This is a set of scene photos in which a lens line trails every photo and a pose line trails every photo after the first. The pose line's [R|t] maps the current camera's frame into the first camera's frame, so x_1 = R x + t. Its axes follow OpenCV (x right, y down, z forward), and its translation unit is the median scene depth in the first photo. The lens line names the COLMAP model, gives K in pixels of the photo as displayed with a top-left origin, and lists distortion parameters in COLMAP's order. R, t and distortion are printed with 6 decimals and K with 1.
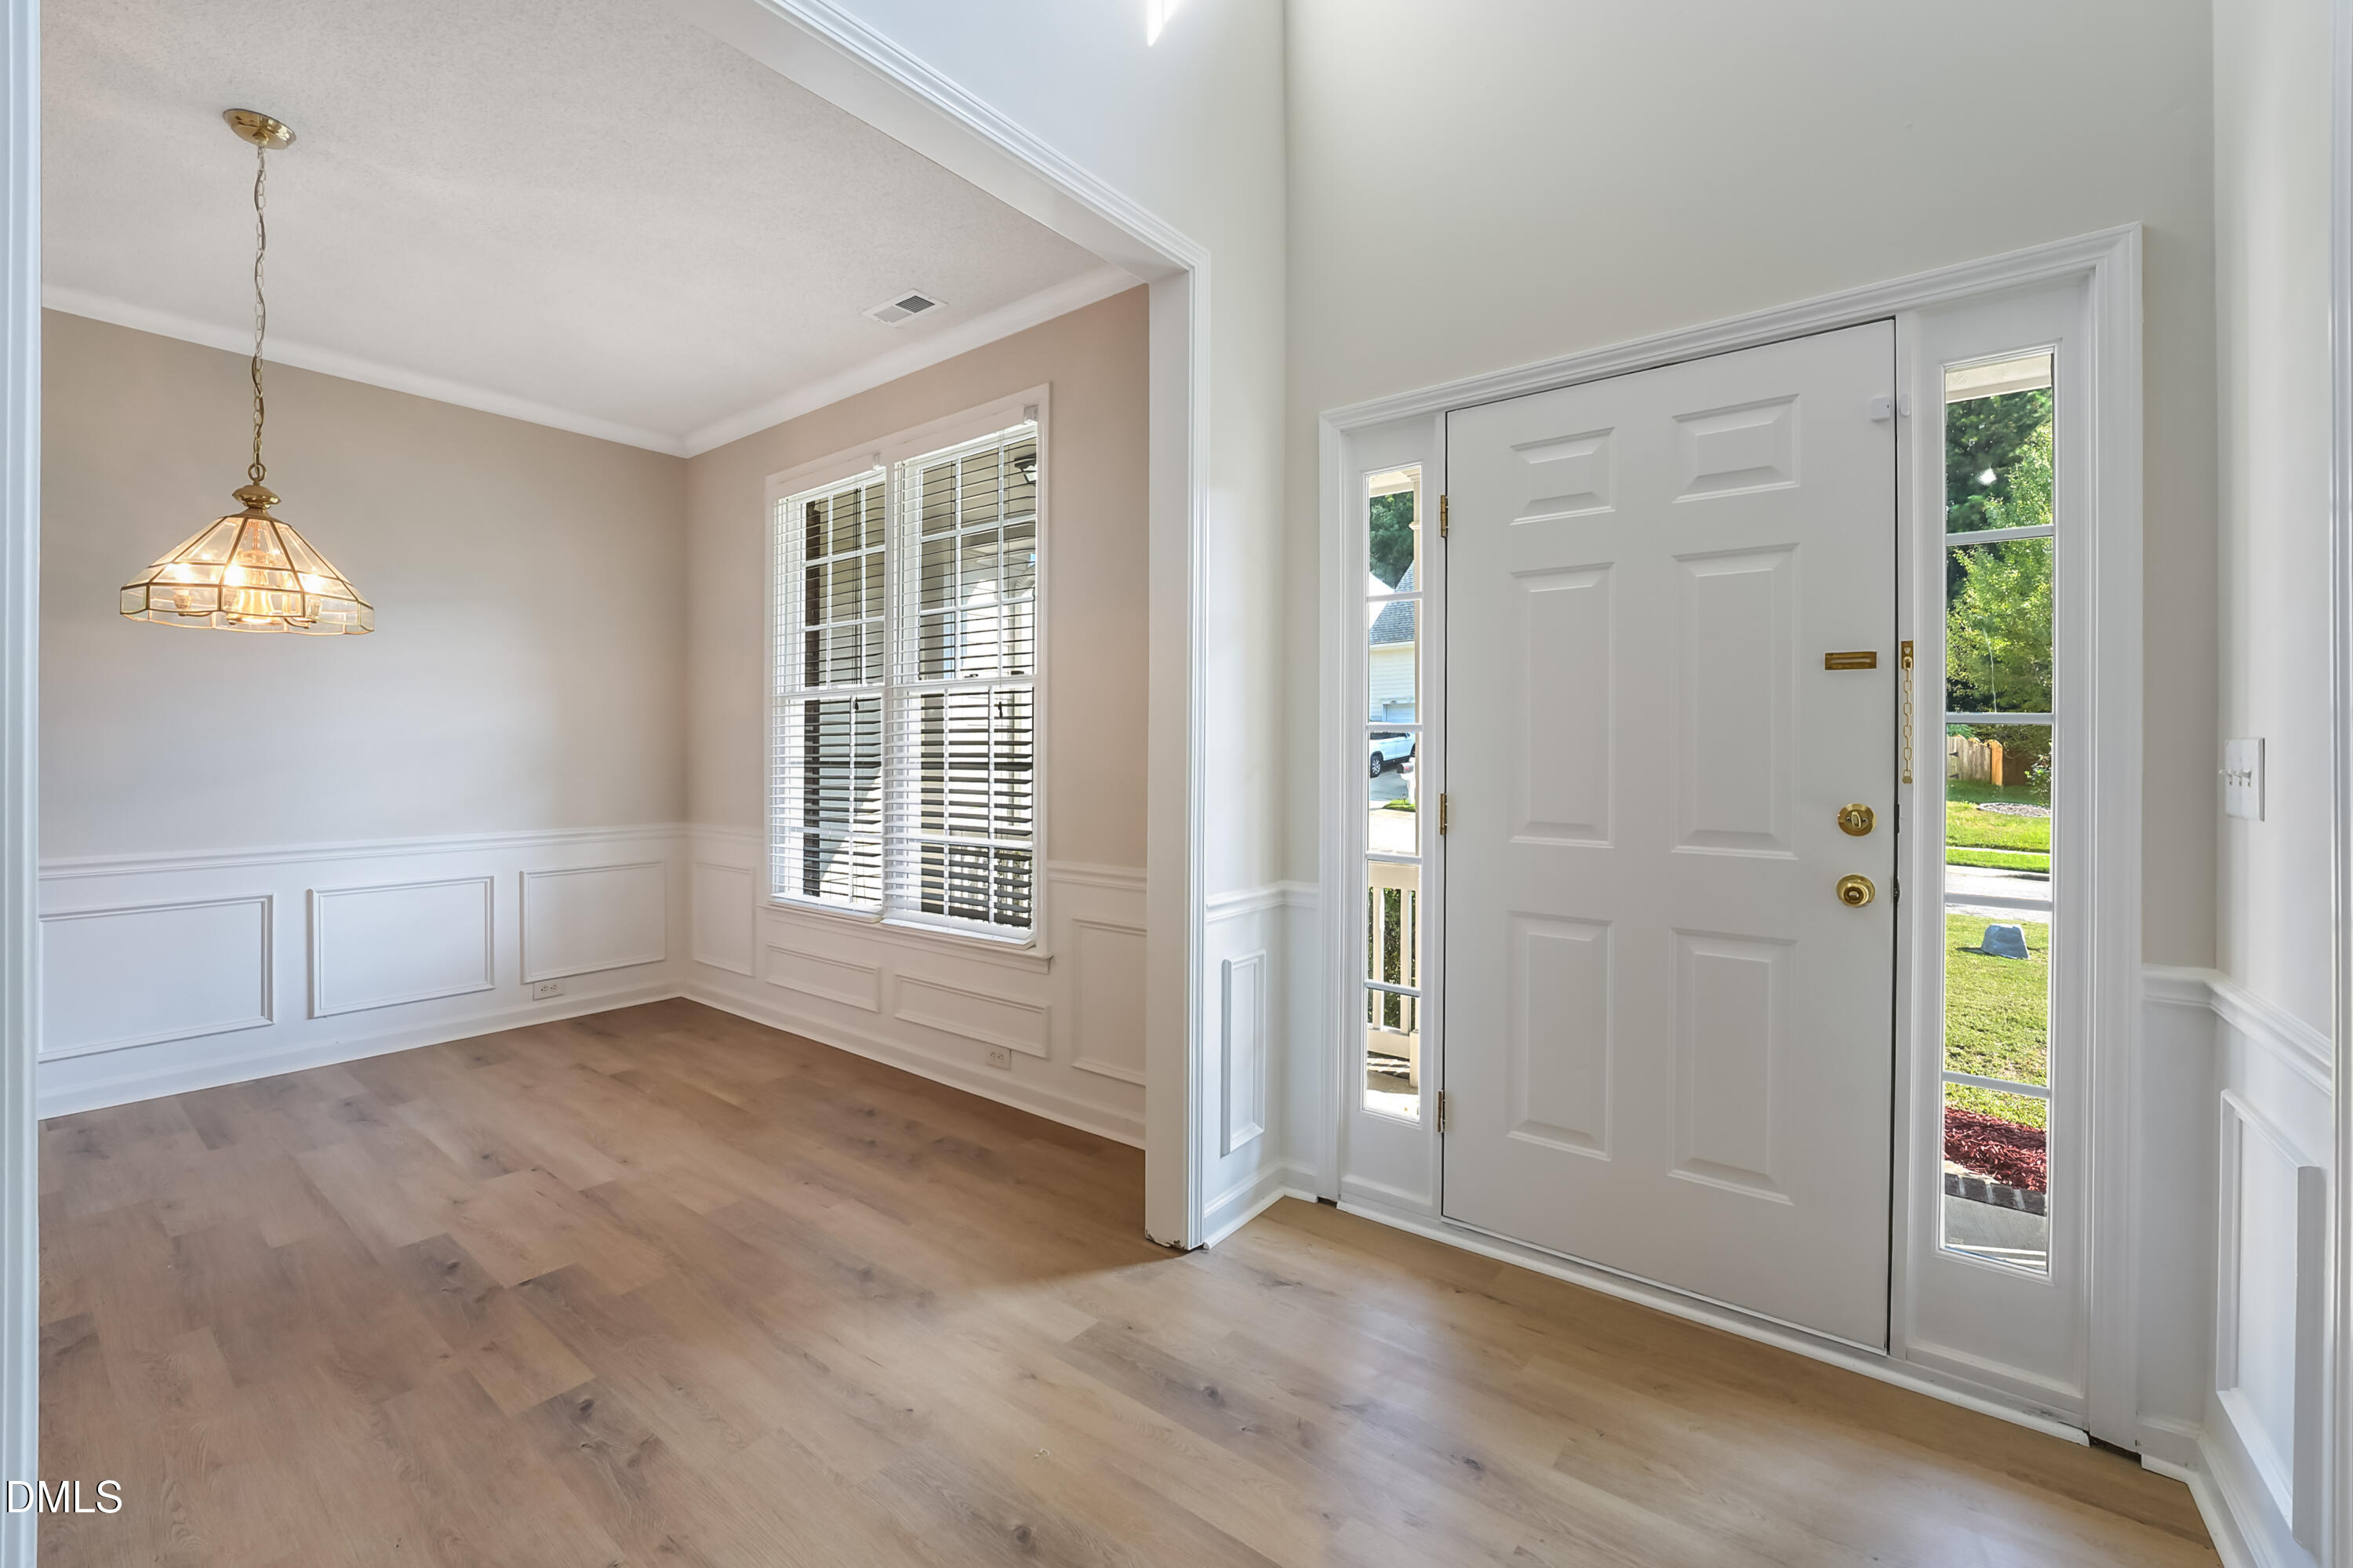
lens RADIAL K [[960.4, 0, 1149.2], [0, 960.4, 738.0], [0, 0, 1]] dist [-0.001011, -0.000143]
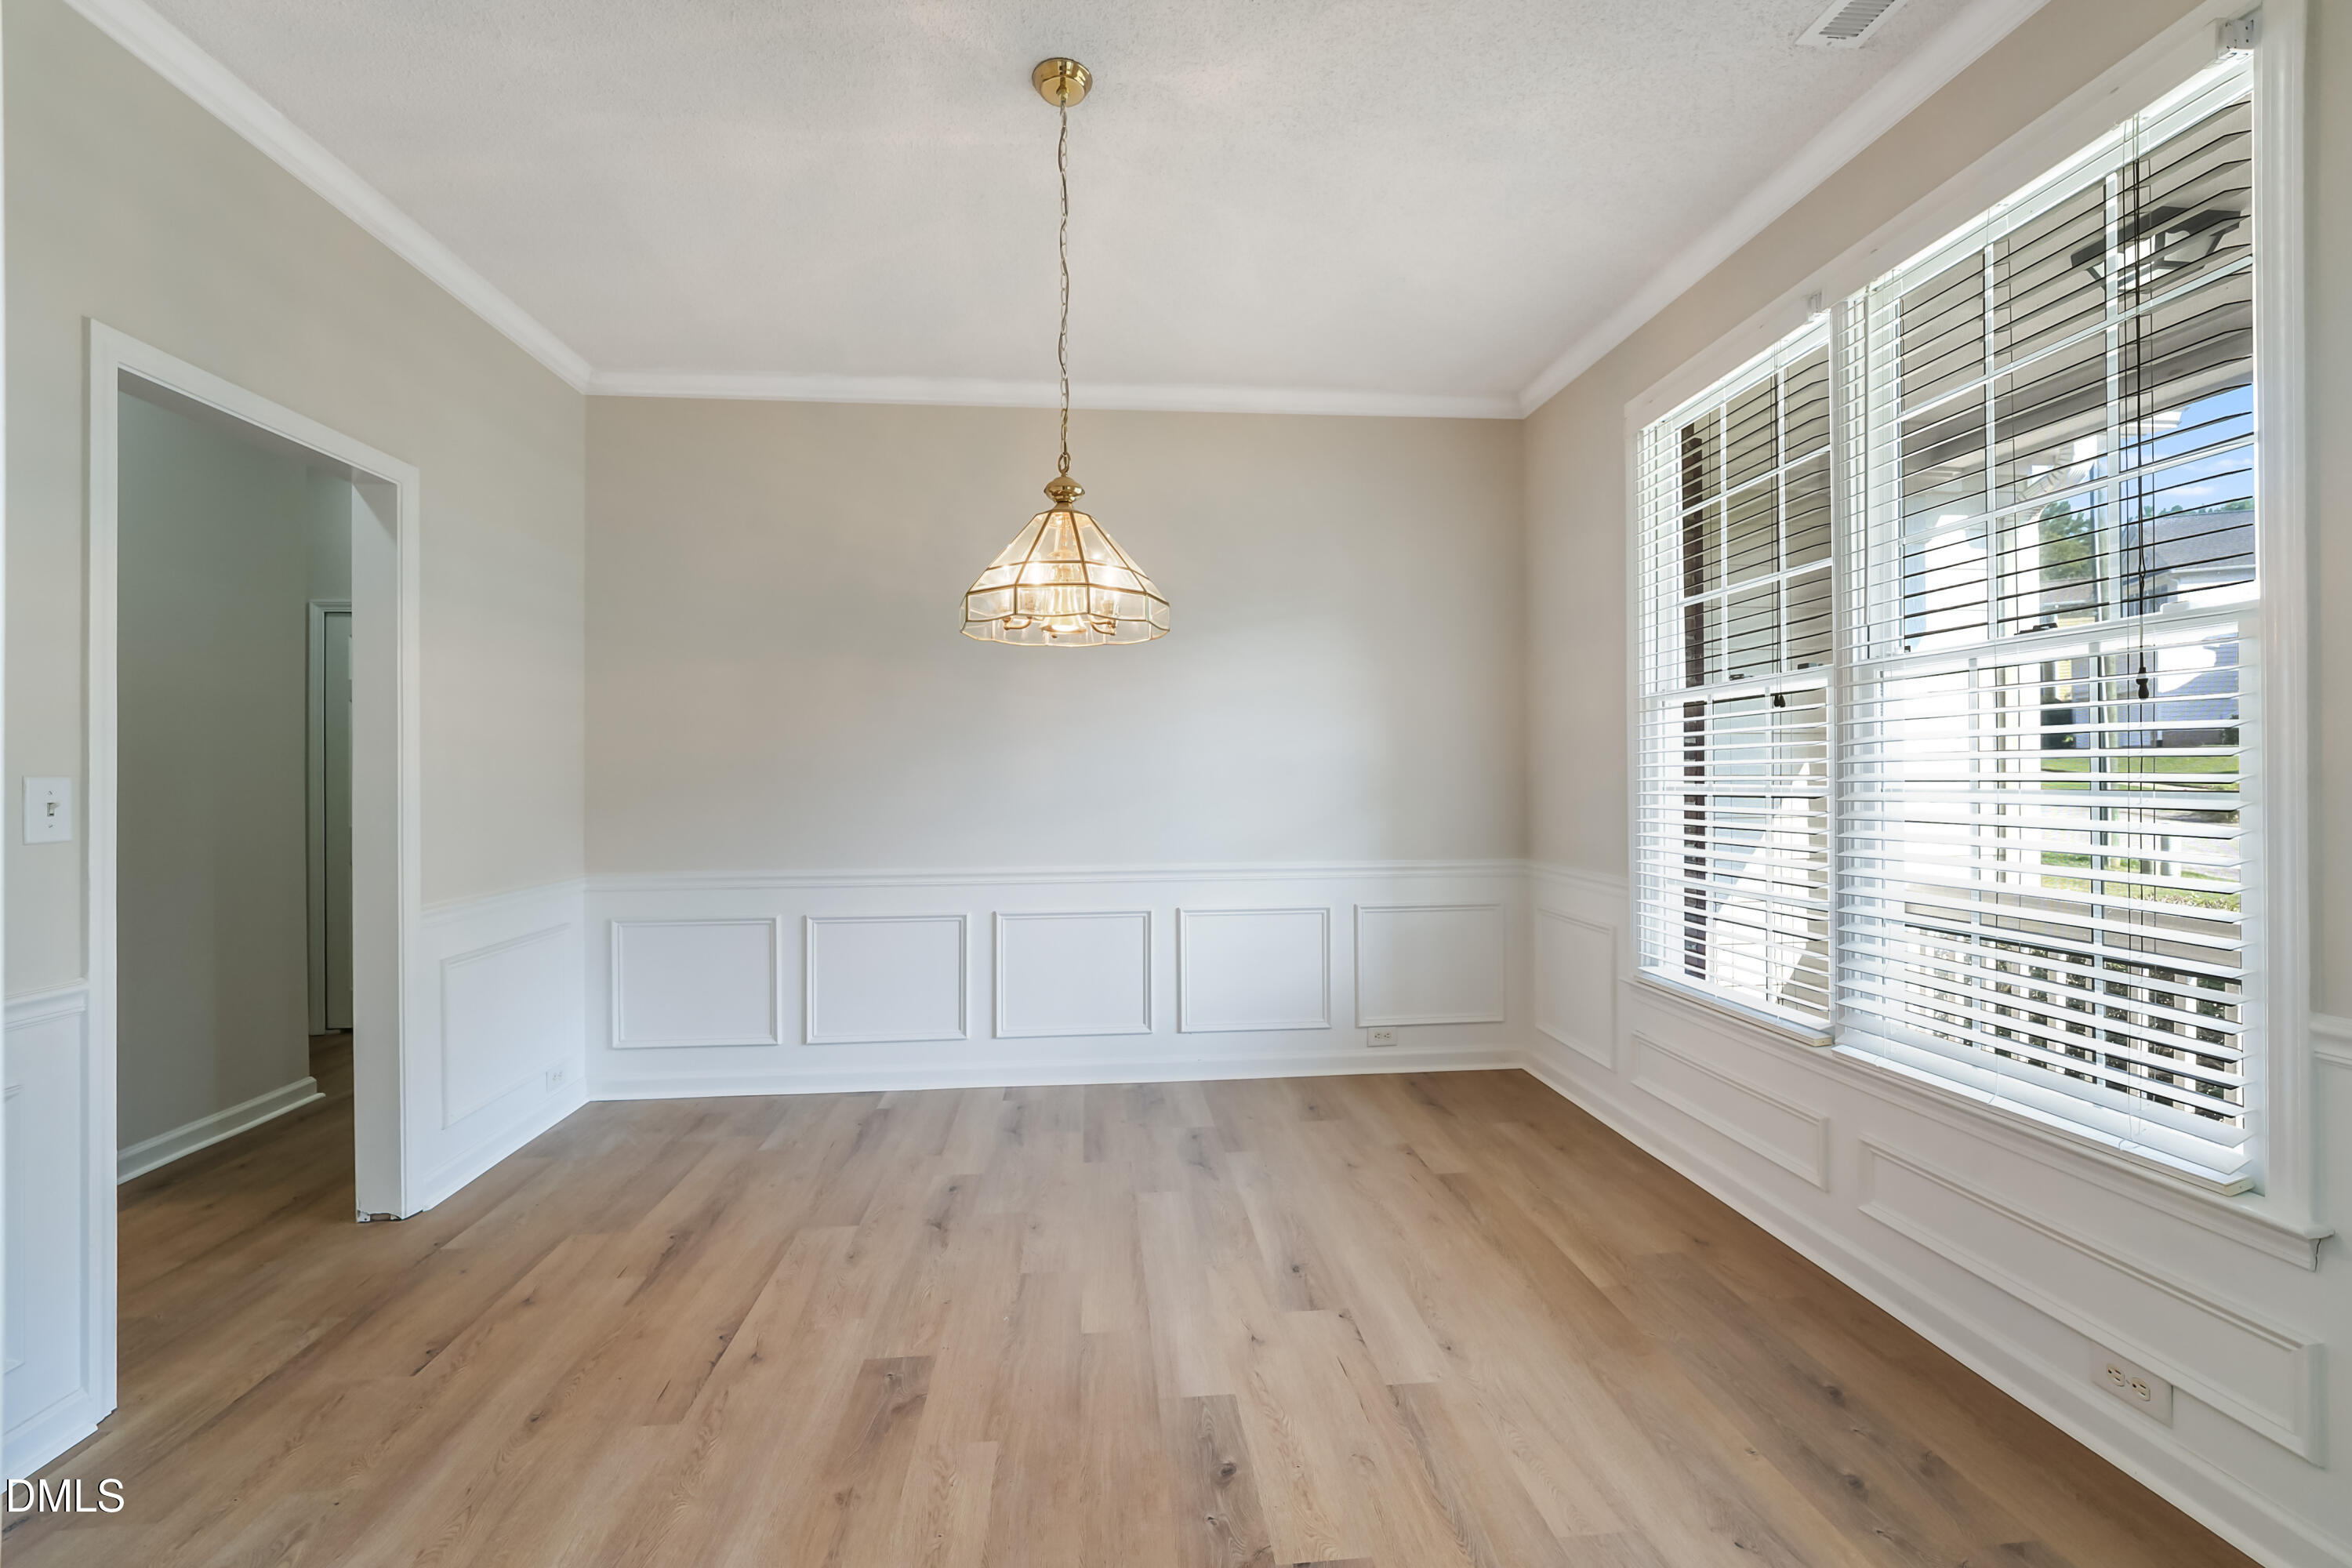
lens RADIAL K [[953.3, 0, 1166.0], [0, 953.3, 782.9], [0, 0, 1]] dist [-0.018056, 0.002875]
pose [[0.689853, 0.002389, -0.723945, -0.146264], [0.014243, 0.999756, 0.016871, 0.005345], [0.723809, -0.021950, 0.689651, 0.297574]]
